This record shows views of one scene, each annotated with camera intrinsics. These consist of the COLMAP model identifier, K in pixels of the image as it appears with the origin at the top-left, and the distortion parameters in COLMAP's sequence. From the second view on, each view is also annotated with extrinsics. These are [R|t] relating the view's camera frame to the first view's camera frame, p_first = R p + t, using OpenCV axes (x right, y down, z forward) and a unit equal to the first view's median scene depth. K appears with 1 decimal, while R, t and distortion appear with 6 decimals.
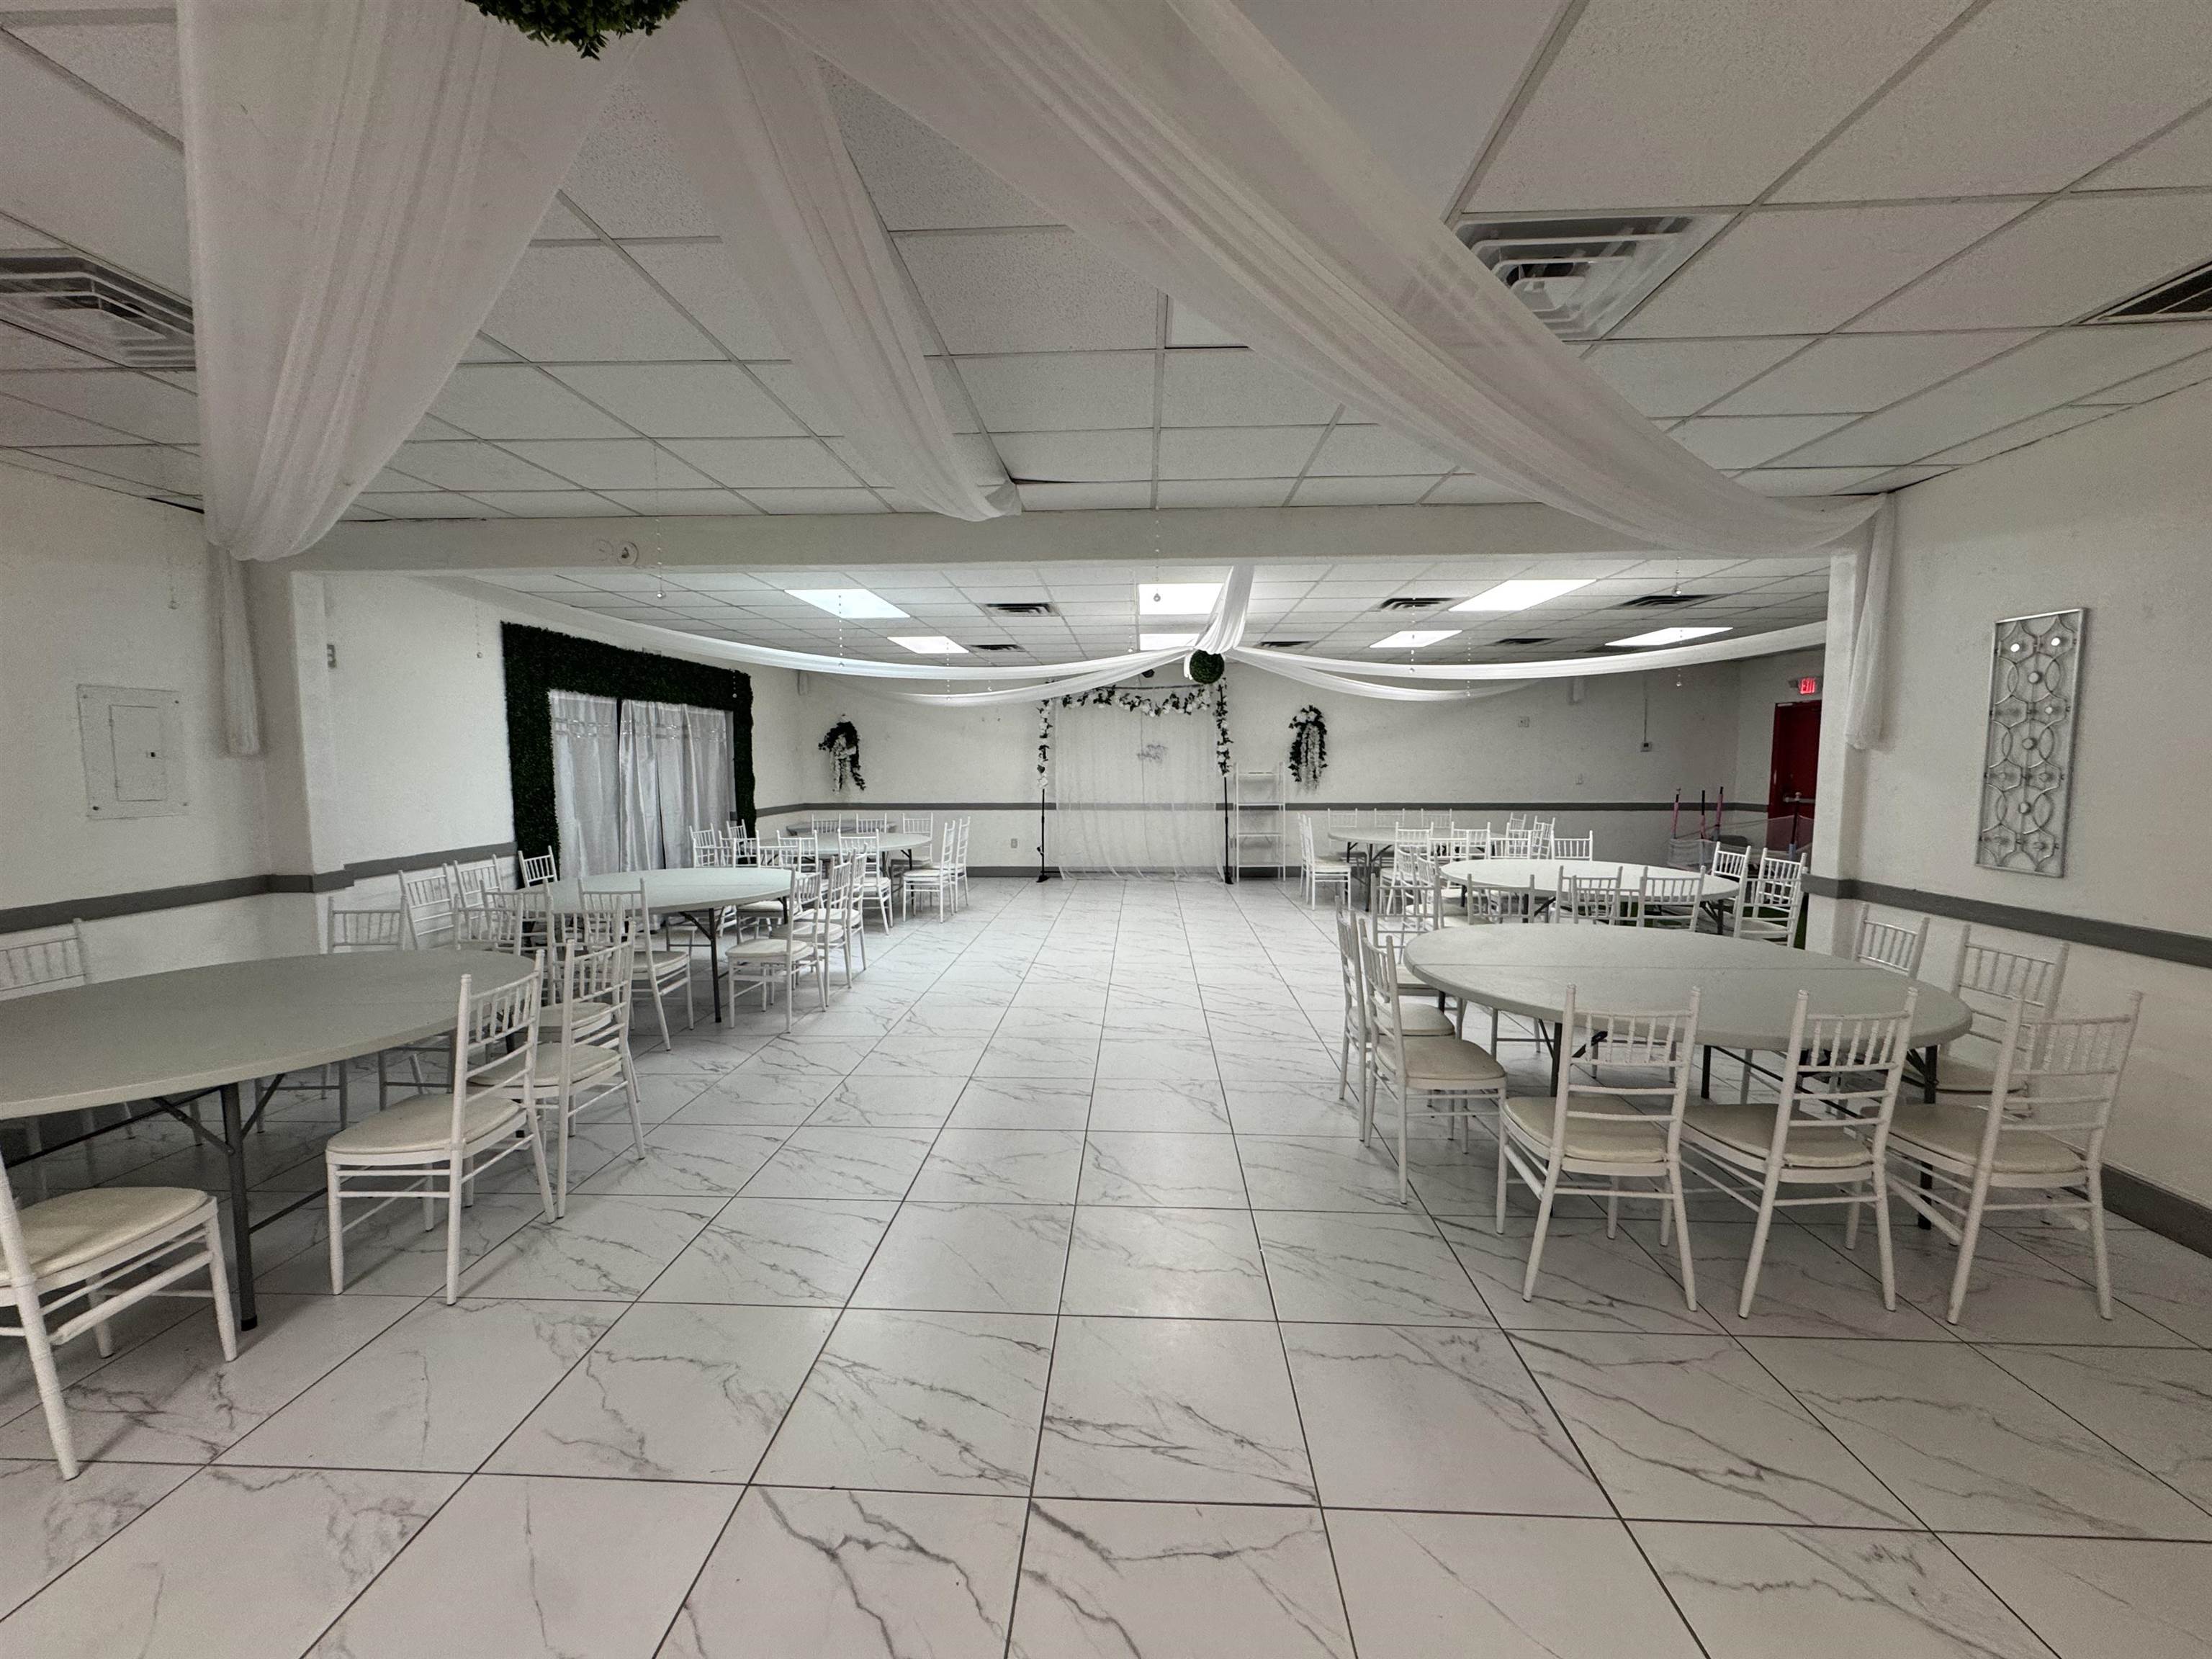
lens RADIAL K [[882.2, 0, 1103.6], [0, 882.2, 829.3], [0, 0, 1]] dist [-0.004760, 0.001471]
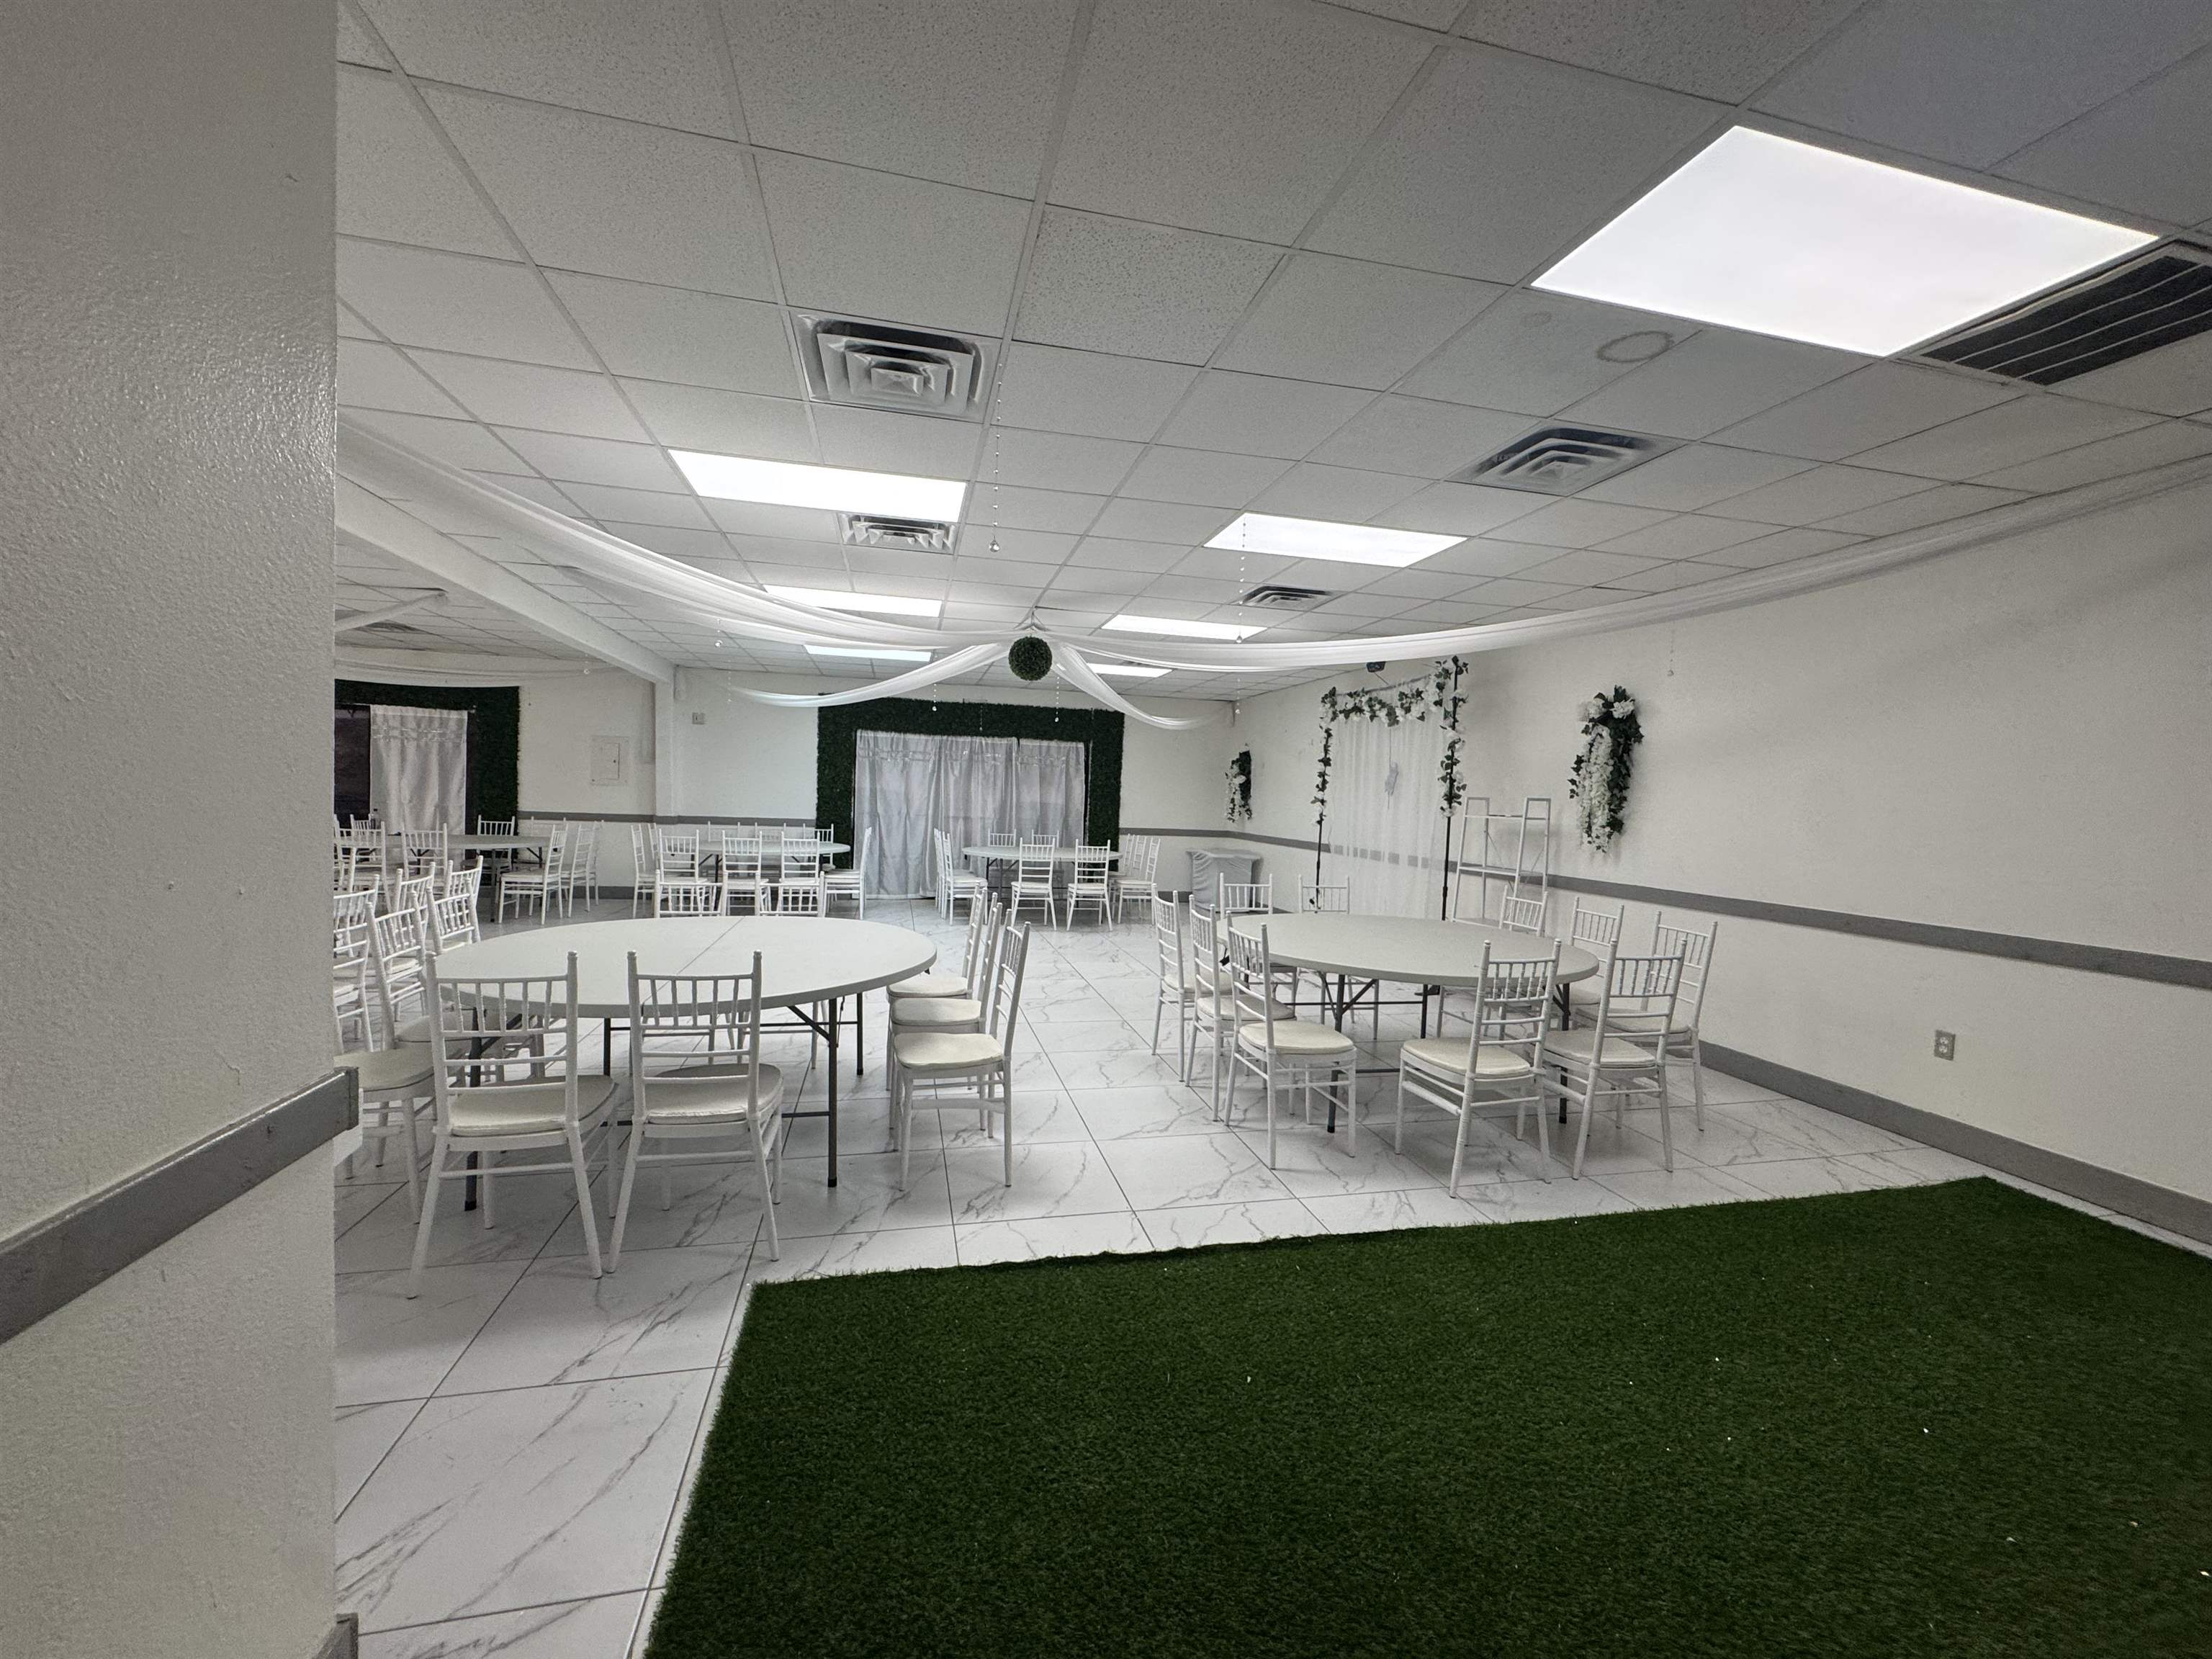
lens RADIAL K [[882.2, 0, 1105.5], [0, 882.2, 829.0], [0, 0, 1]] dist [-0.004760, 0.001471]
pose [[0.278561, 0.050183, -0.959106, 0.692633], [-0.114331, 0.993265, 0.018764, -0.038981], [0.953589, 0.104429, 0.282423, 0.640626]]
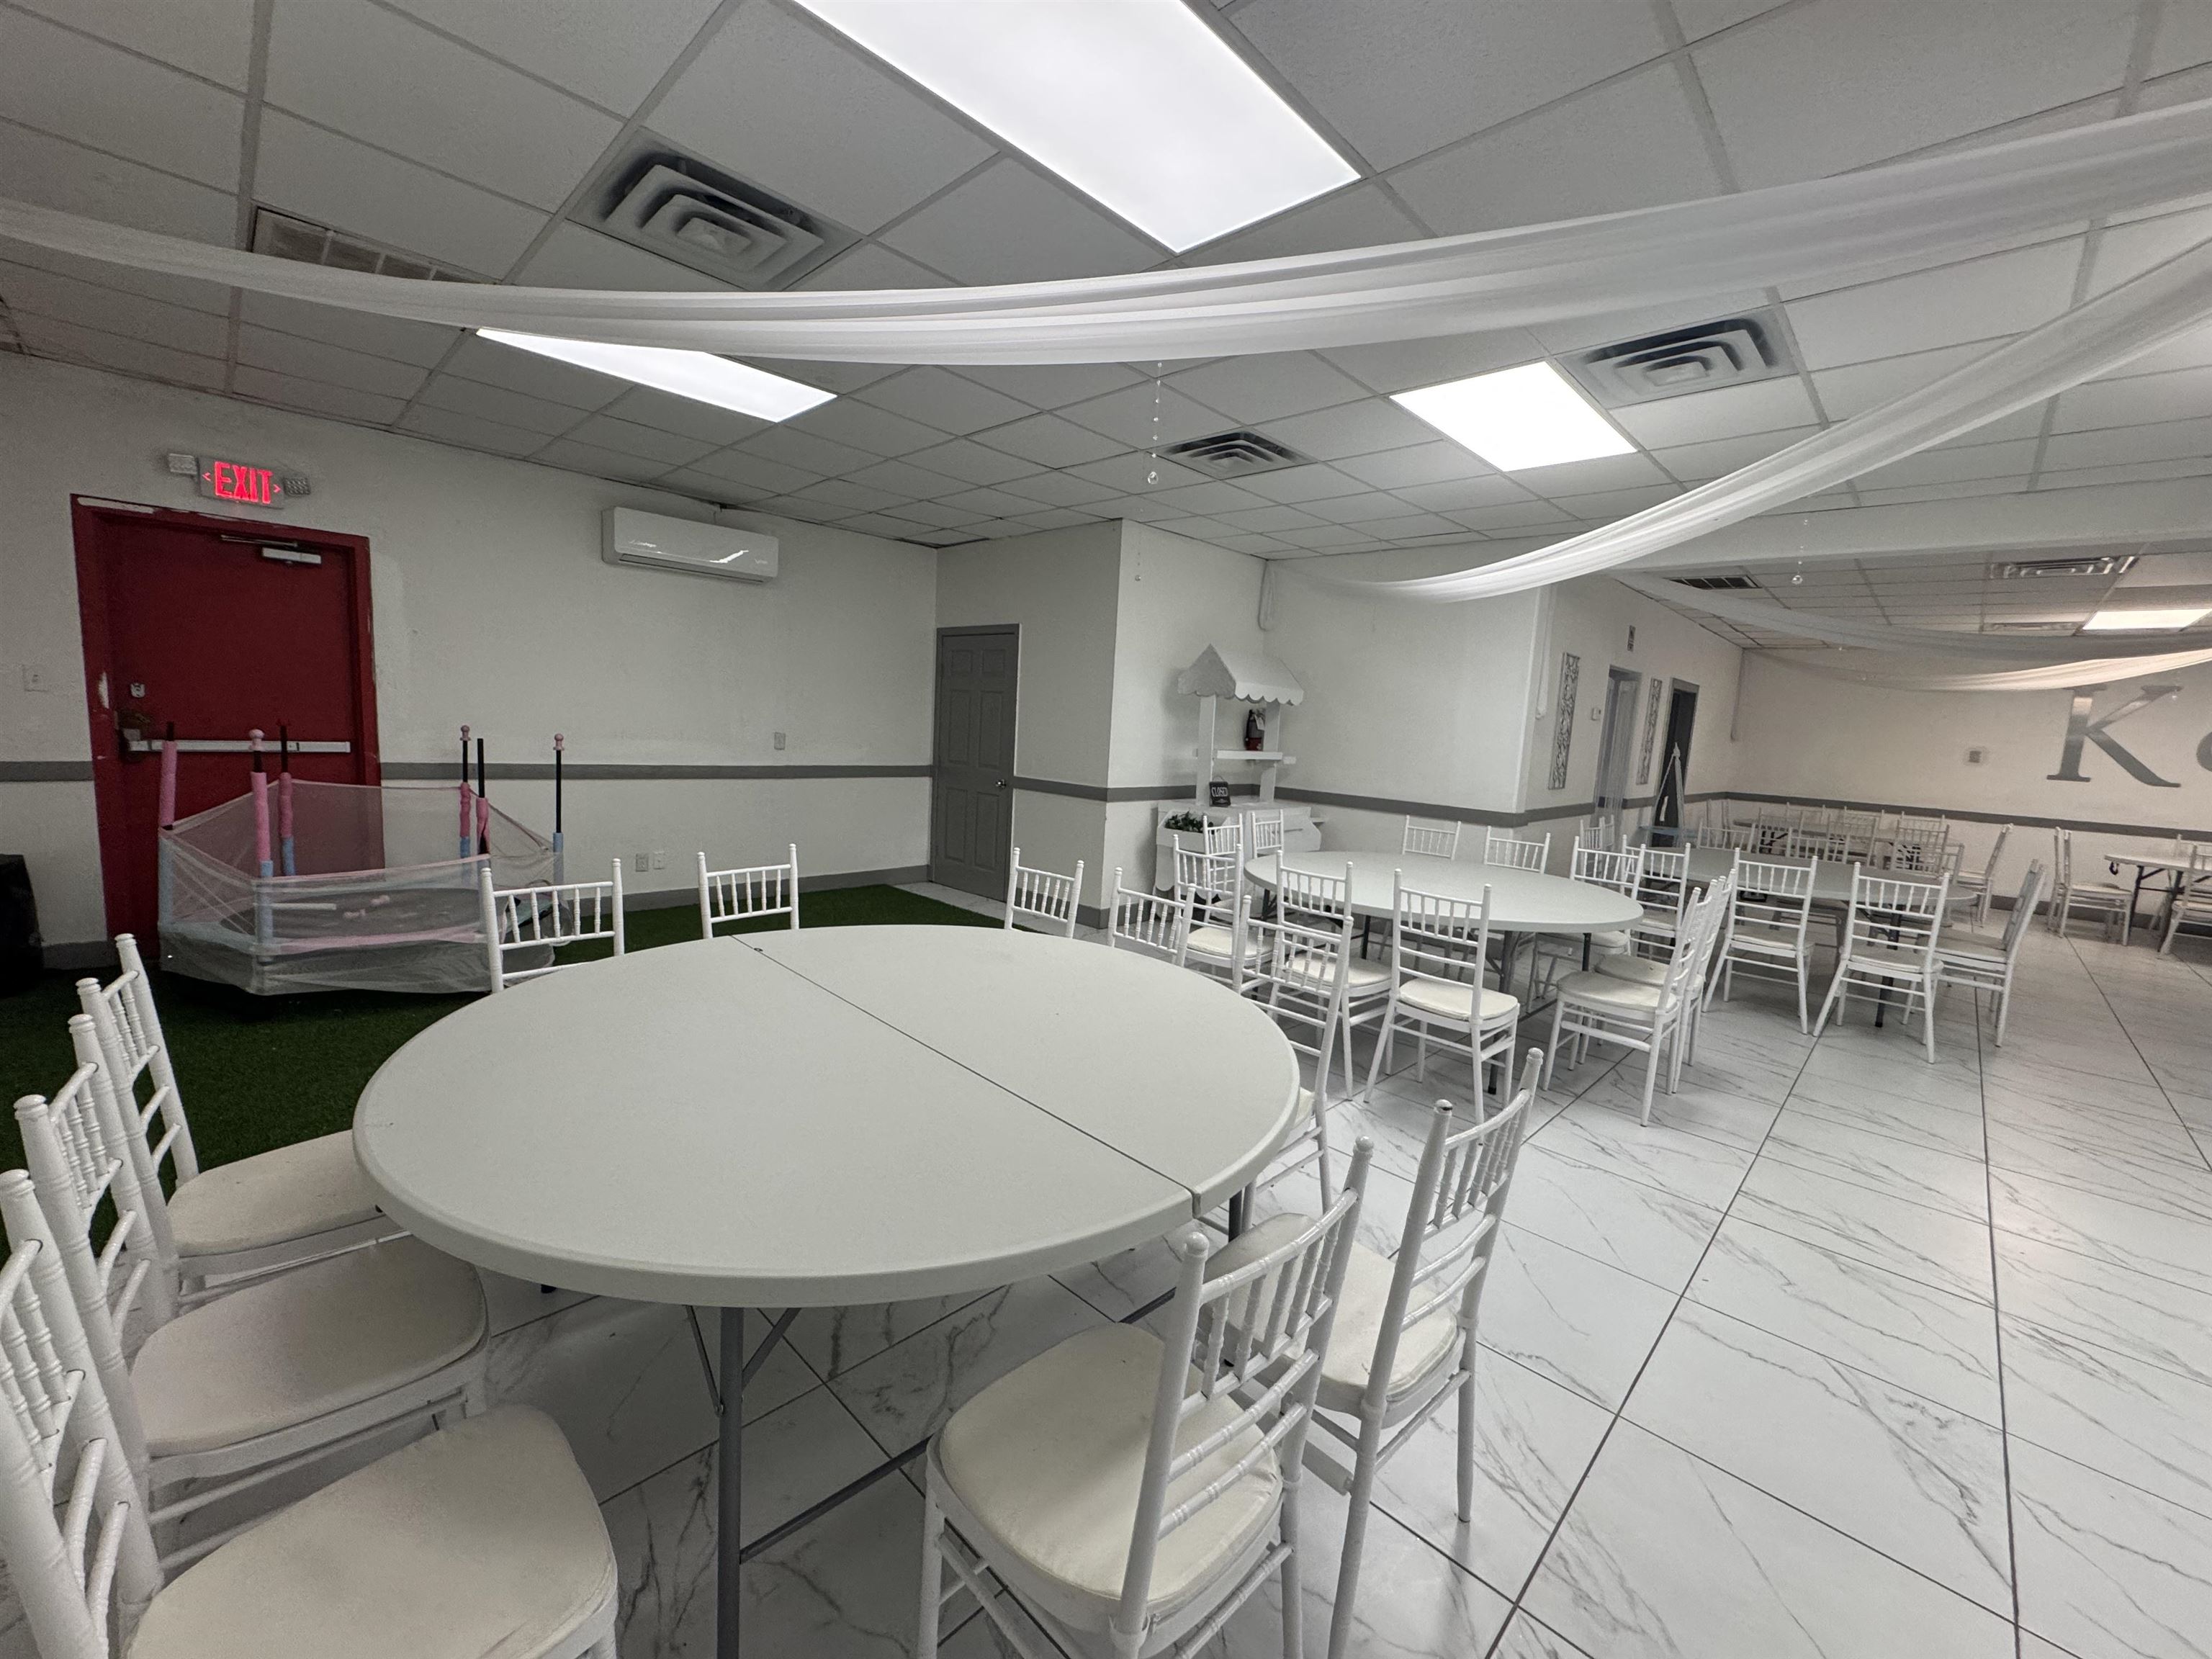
lens RADIAL K [[882.2, 0, 1104.6], [0, 882.2, 827.4], [0, 0, 1]] dist [-0.004760, 0.001471]
pose [[-0.743245, -0.121410, 0.657911, 0.164170], [-0.000080, 0.983412, 0.181386, -0.070956], [-0.669019, 0.134762, -0.730926, 1.007757]]
